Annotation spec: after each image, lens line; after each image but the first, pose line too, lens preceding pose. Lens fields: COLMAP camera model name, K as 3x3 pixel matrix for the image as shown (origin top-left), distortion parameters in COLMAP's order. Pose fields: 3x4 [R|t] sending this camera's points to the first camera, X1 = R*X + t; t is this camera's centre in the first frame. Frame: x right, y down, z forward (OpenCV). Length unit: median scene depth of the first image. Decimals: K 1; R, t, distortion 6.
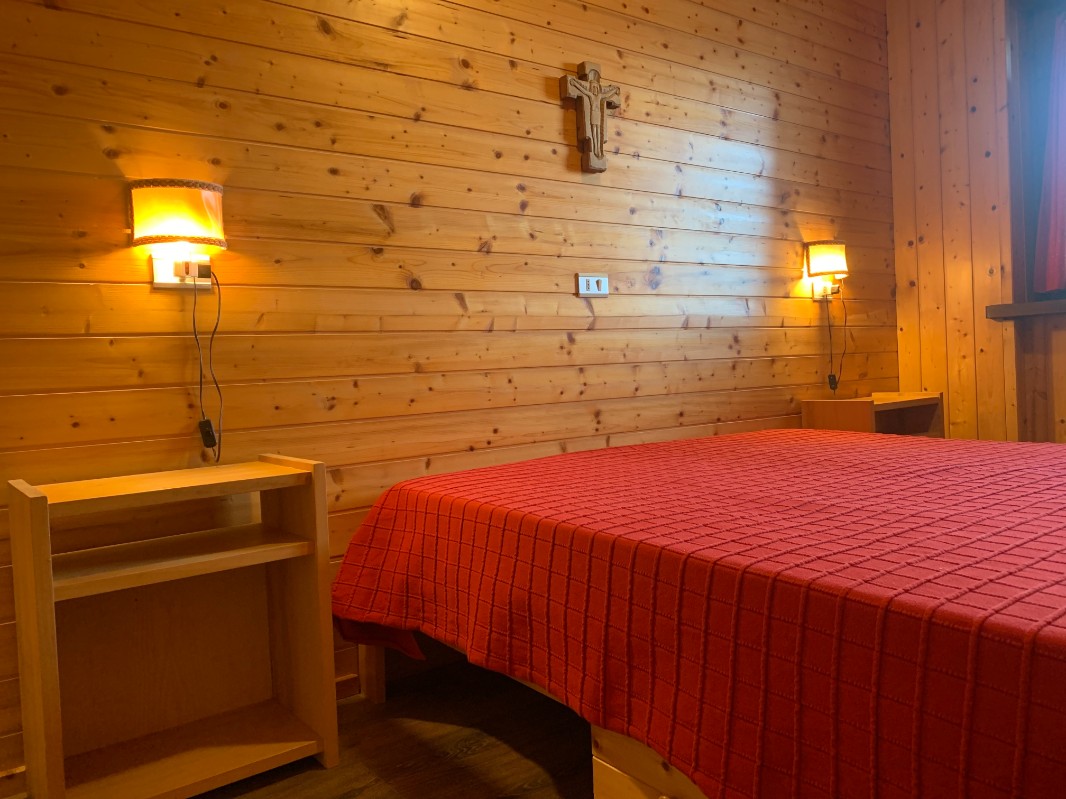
lens RADIAL K [[814.4, 0, 502.6], [0, 814.4, 387.9], [0, 0, 1]] dist [0.047416, -0.055611]
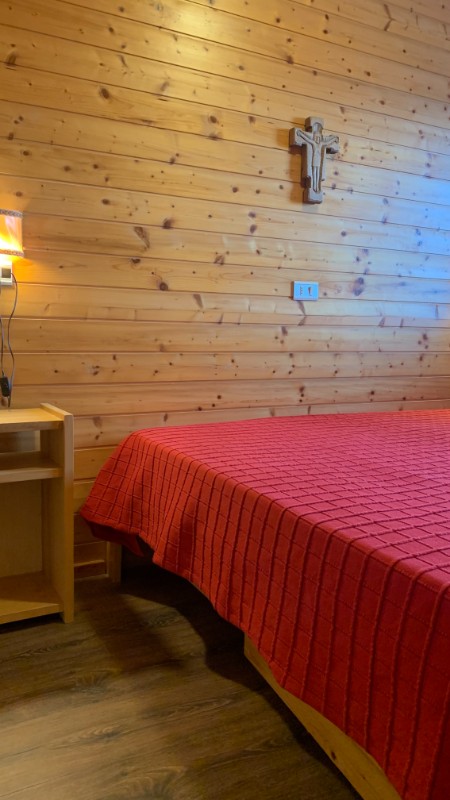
lens RADIAL K [[609.8, 0, 198.3], [0, 609.8, 390.9], [0, 0, 1]] dist [0.062749, -0.090519]
pose [[0.986471, 0.070155, -0.148169, 0.099940], [-0.060568, 0.995828, 0.068254, -0.022980], [0.152339, -0.058357, 0.986604, -0.009543]]
